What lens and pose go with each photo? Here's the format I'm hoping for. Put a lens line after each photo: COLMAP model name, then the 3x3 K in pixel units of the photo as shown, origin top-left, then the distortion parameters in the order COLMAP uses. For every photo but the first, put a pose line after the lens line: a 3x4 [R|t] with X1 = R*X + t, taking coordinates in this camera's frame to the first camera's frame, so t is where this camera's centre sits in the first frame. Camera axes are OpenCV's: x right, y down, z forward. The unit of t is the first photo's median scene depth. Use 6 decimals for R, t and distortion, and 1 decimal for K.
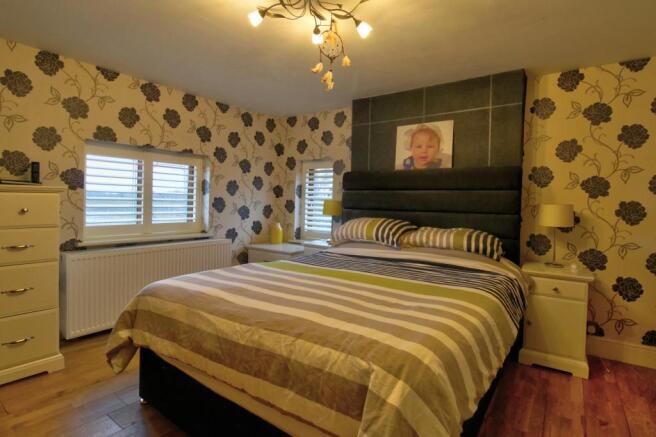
lens RADIAL K [[337.4, 0, 327.6], [0, 337.4, 217.3], [0, 0, 1]] dist [-0.007756, -0.002657]
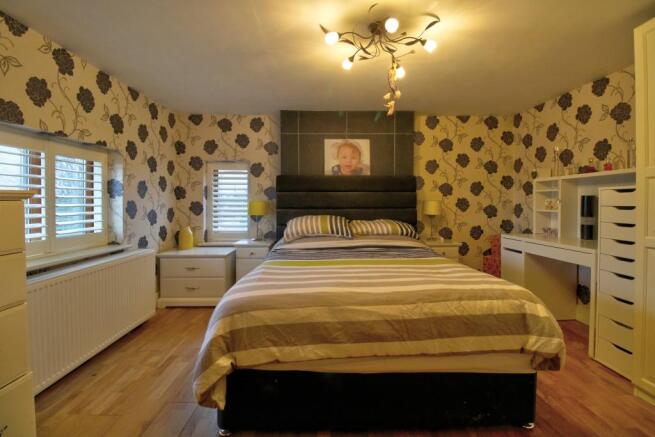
lens RADIAL K [[307.7, 0, 330.9], [0, 307.7, 217.9], [0, 0, 1]] dist [-0.011652, -0.004576]
pose [[0.797349, -0.054919, 0.601015, -0.469412], [0.047140, 0.998476, 0.028698, -0.018370], [-0.601675, 0.005449, 0.798722, 0.111443]]
